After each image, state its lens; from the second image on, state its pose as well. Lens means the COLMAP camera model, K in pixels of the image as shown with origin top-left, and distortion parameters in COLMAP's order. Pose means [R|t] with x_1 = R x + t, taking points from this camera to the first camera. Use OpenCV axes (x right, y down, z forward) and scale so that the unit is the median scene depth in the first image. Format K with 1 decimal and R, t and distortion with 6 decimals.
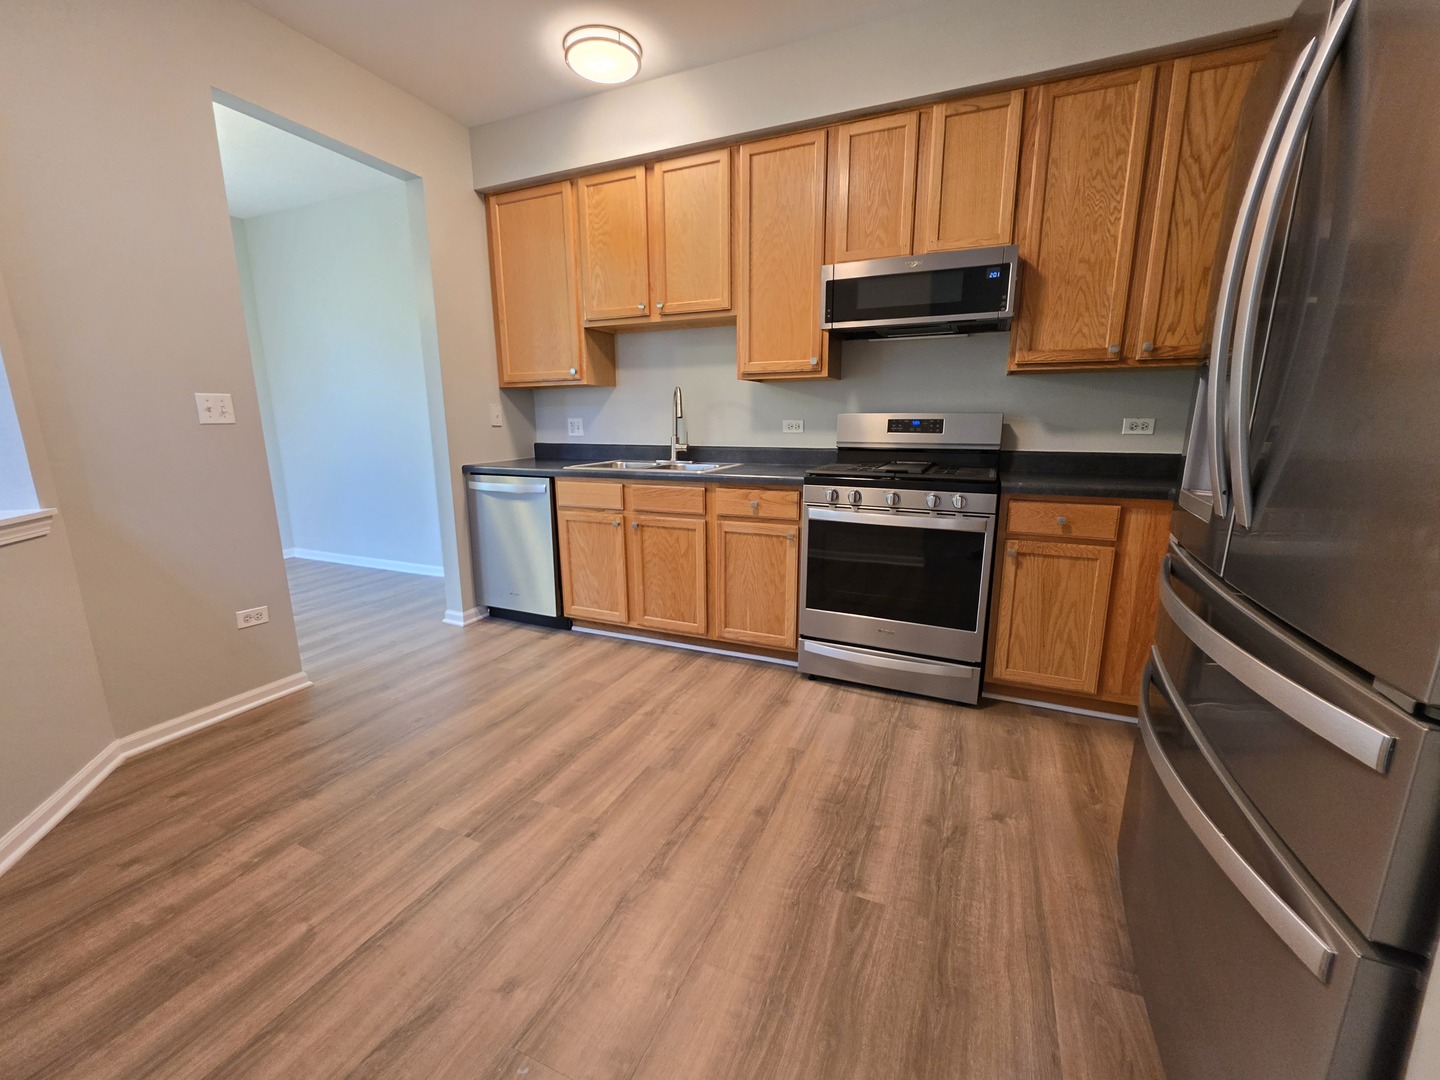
lens RADIAL K [[583.2, 0, 718.2], [0, 583.2, 541.0], [0, 0, 1]] dist [-0.002231, 0.000414]
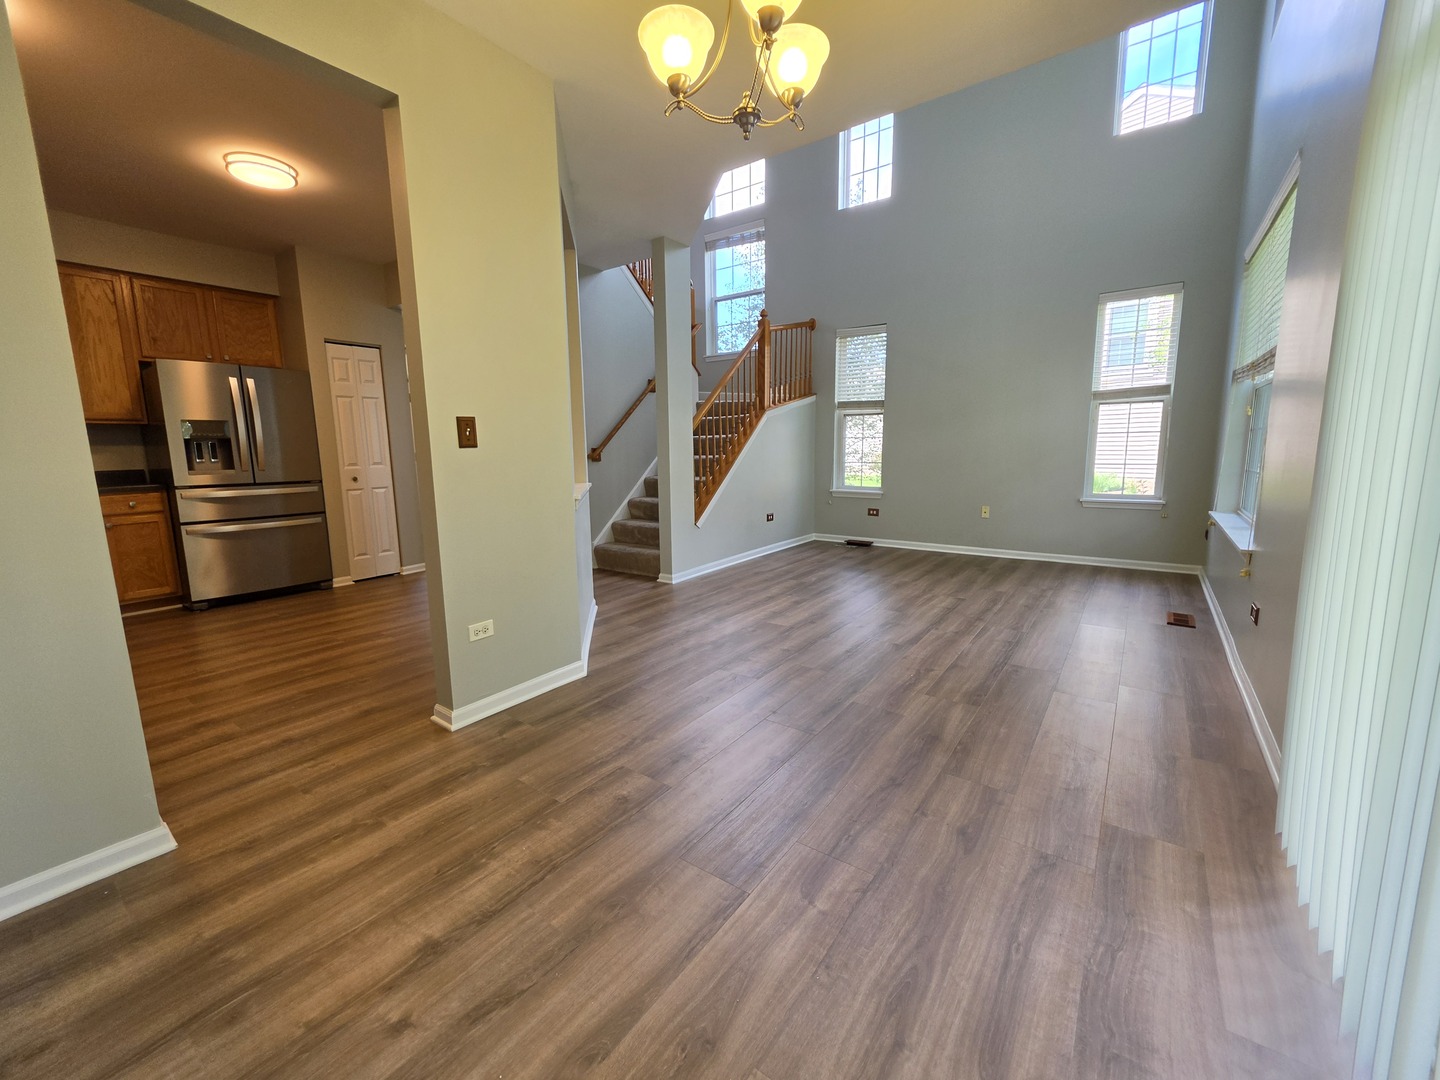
lens RADIAL K [[583.2, 0, 716.8], [0, 583.2, 535.8], [0, 0, 1]] dist [-0.002231, 0.000414]
pose [[-0.976615, -0.017006, 0.214322, -1.401729], [0.059137, 0.937167, 0.343834, -0.346524], [-0.206703, 0.348468, -0.914245, 1.732223]]
